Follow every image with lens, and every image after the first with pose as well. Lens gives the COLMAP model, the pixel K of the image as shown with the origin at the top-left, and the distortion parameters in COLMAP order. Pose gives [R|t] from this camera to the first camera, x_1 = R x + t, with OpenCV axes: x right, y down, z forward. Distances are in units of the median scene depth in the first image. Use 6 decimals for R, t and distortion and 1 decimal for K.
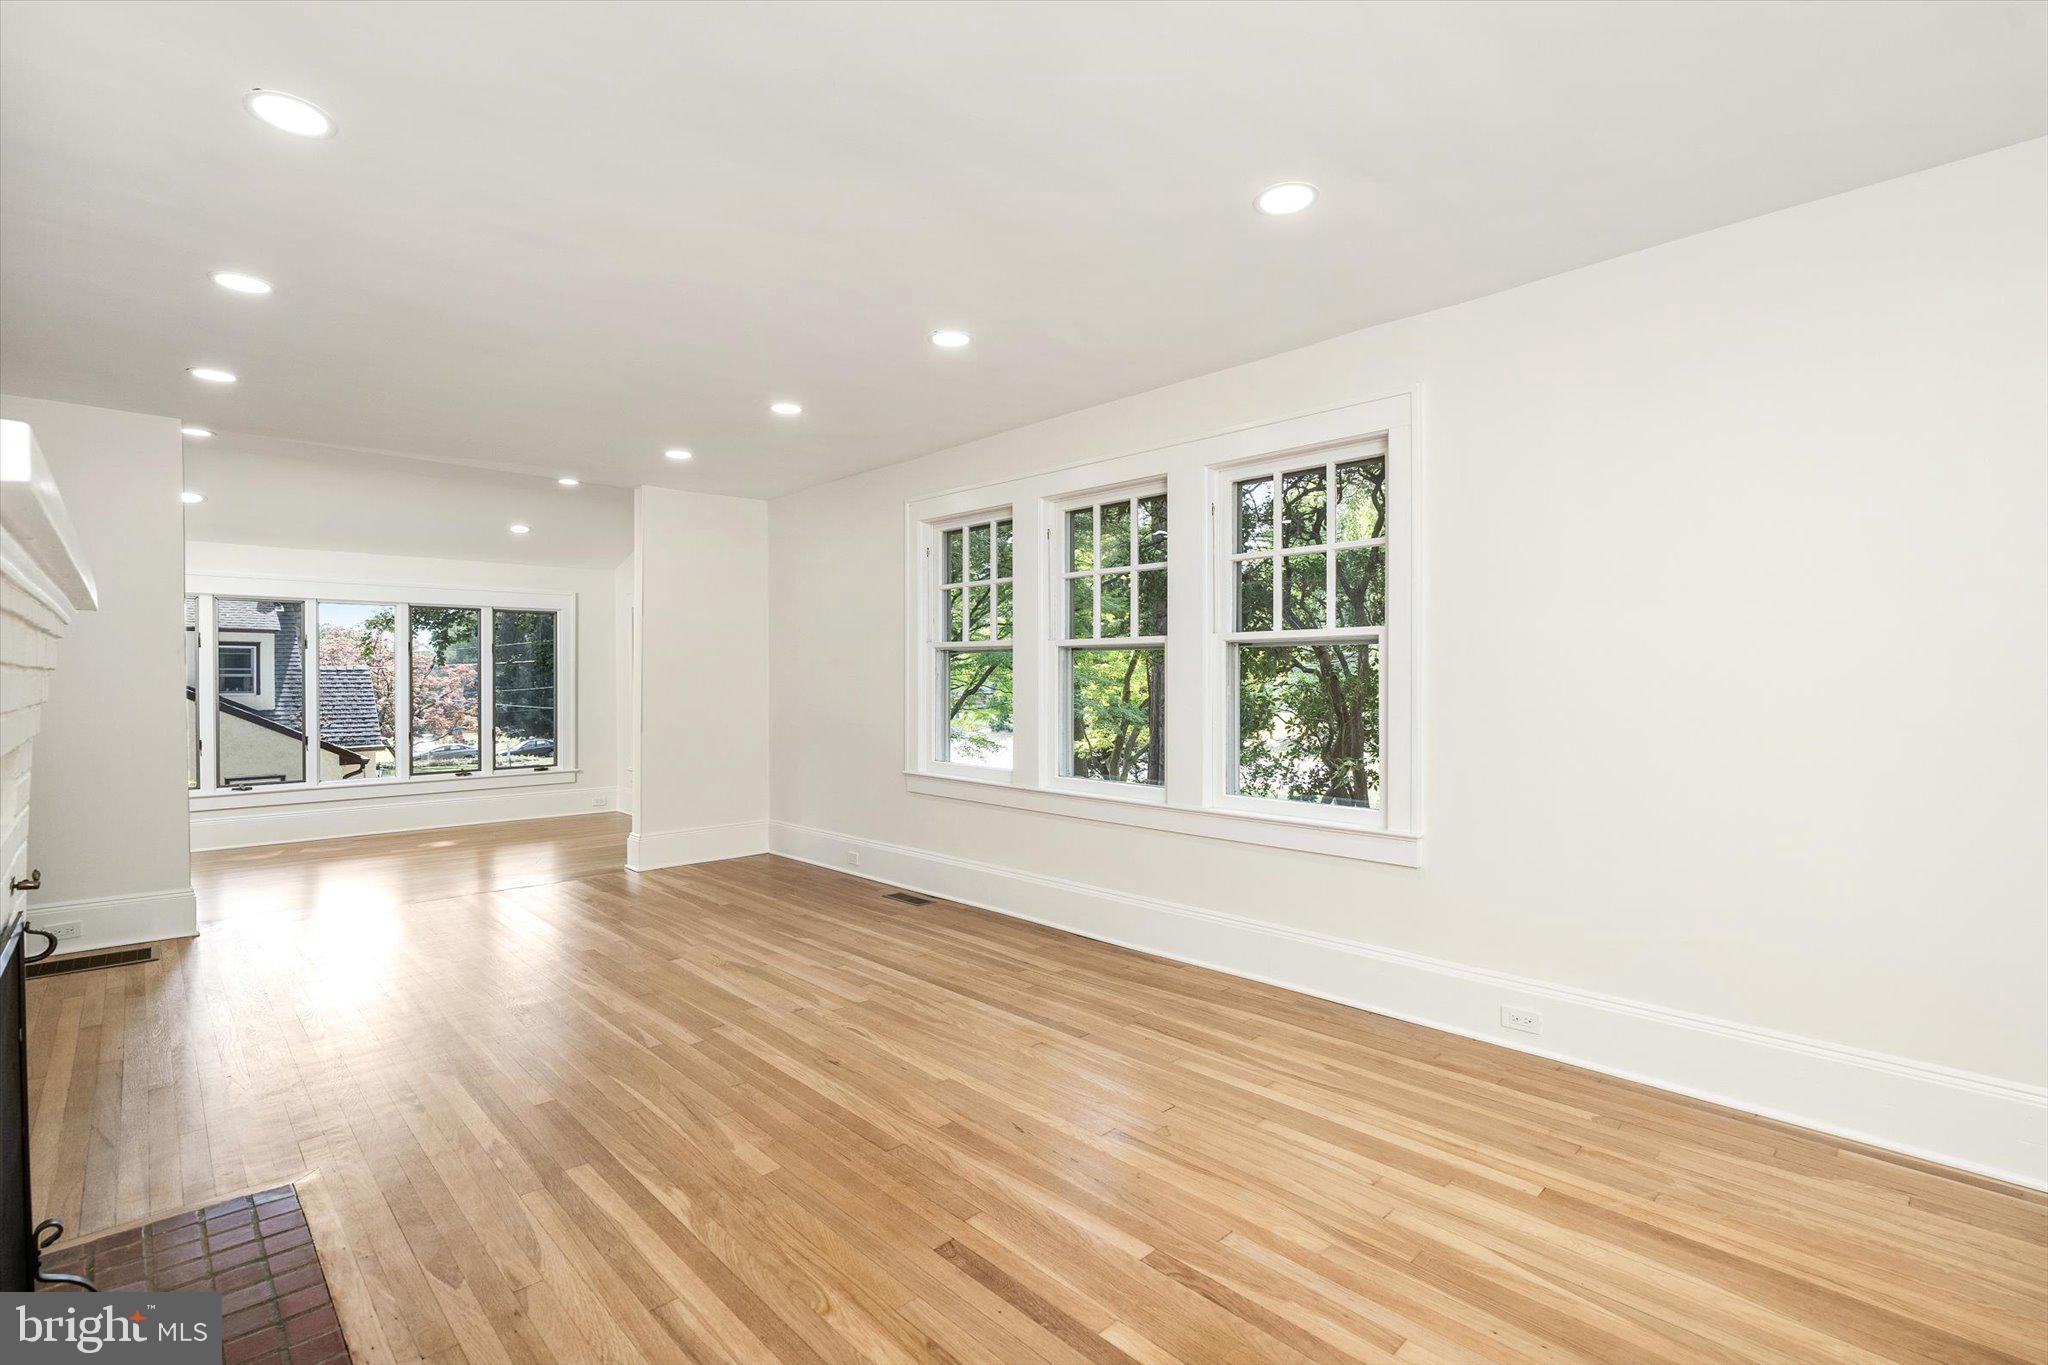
lens RADIAL K [[957.6, 0, 1024.0], [0, 957.6, 682.5], [0, 0, 1]] dist [-0.002773, -0.000208]
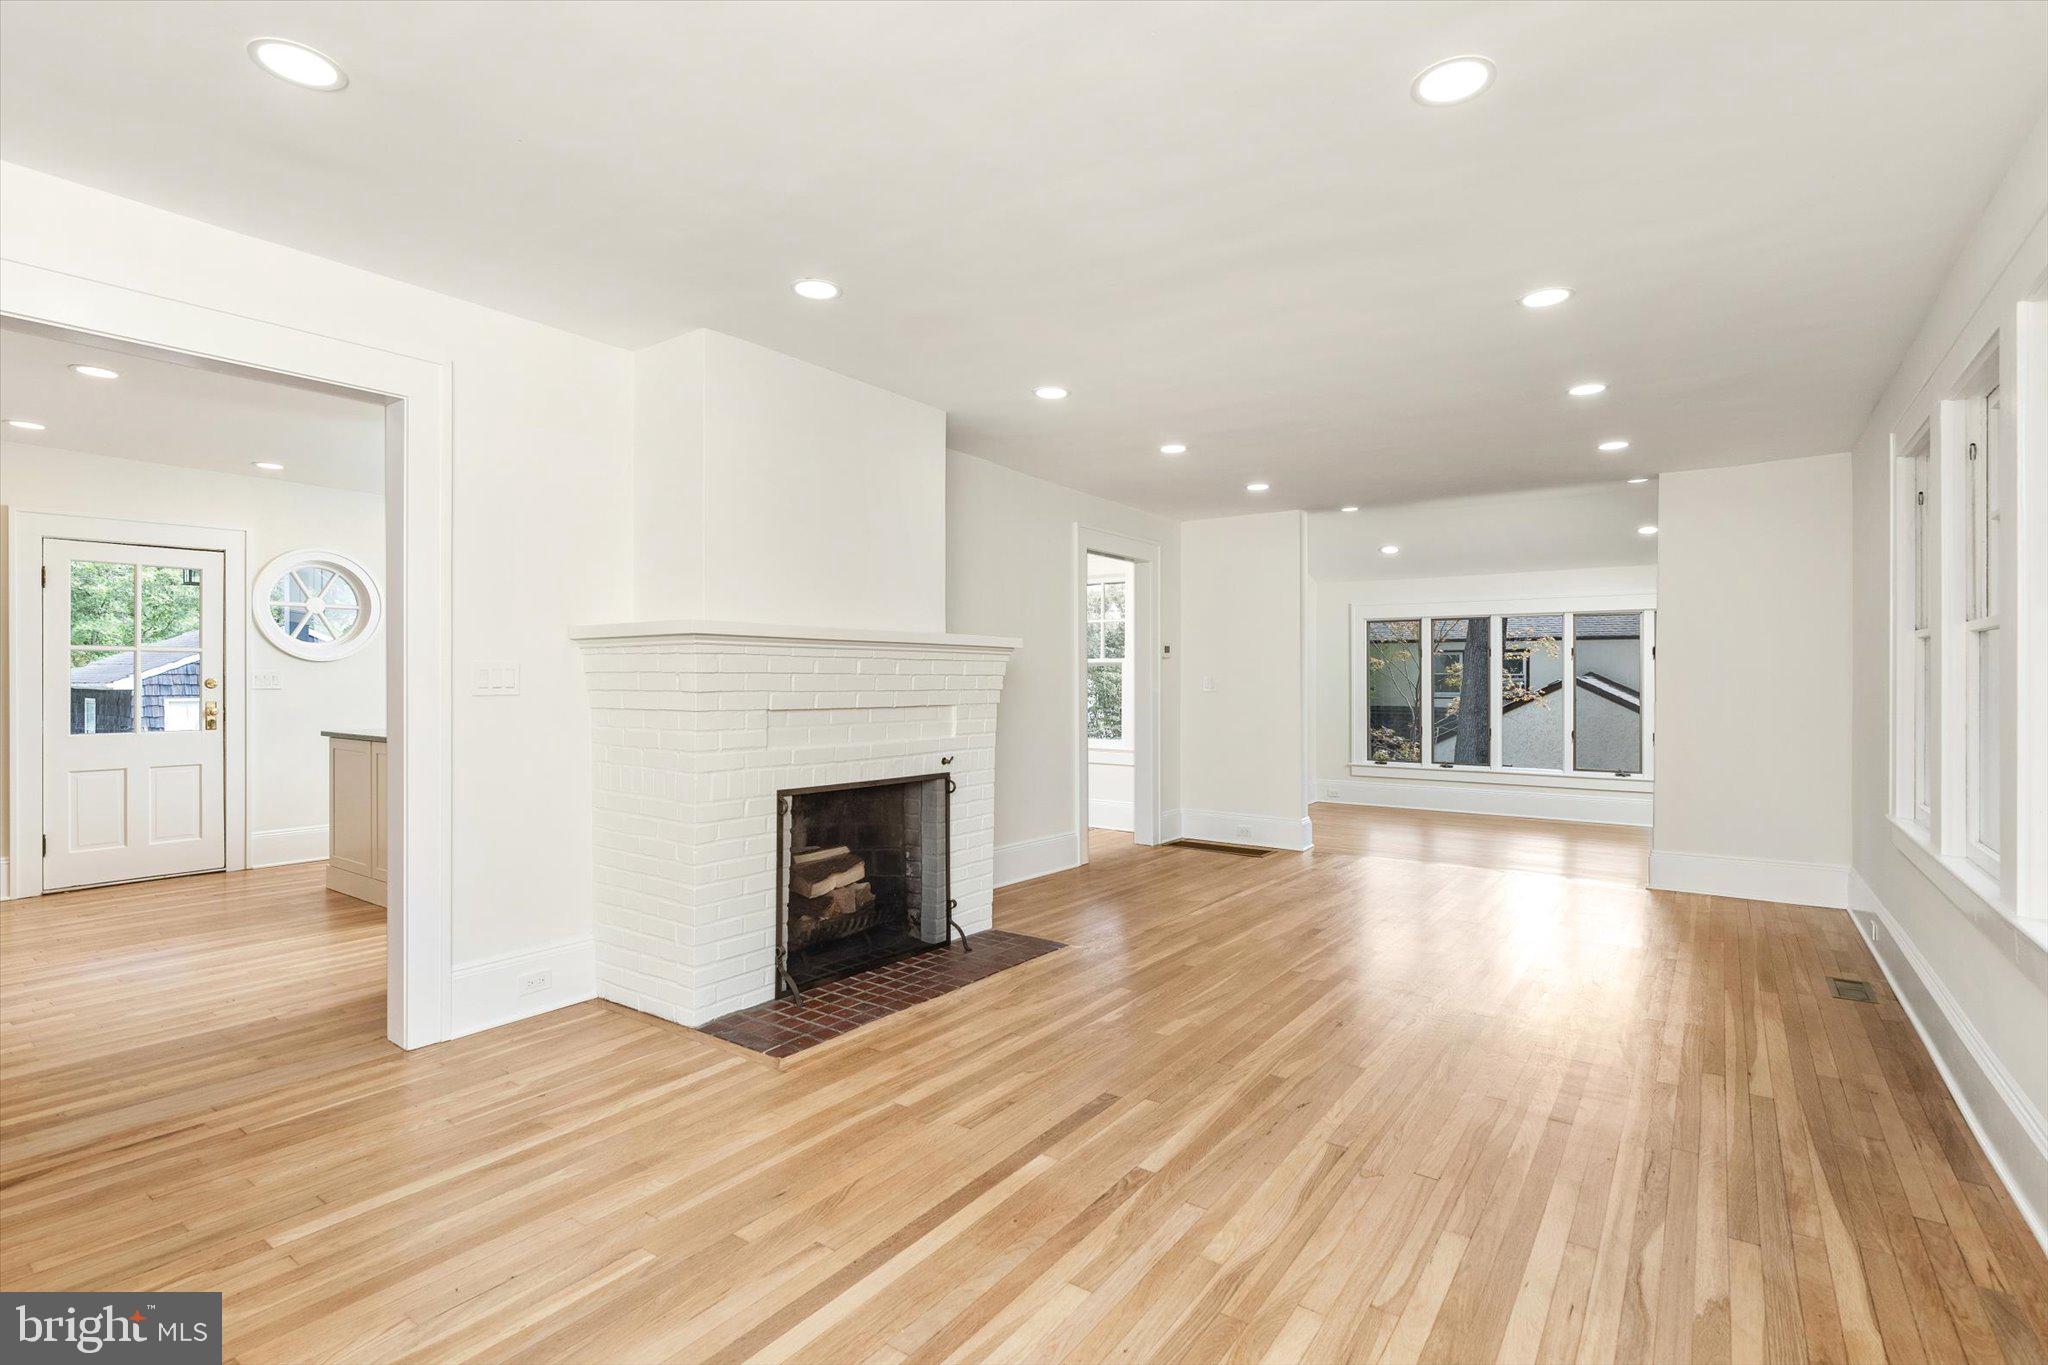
lens RADIAL K [[957.6, 0, 1024.0], [0, 957.6, 682.5], [0, 0, 1]] dist [-0.002773, -0.000208]
pose [[0.180179, 0.005470, -0.983619, 0.982535], [-0.009473, 0.999948, 0.003826, -0.014883], [0.983588, 0.008628, 0.180221, 0.478764]]
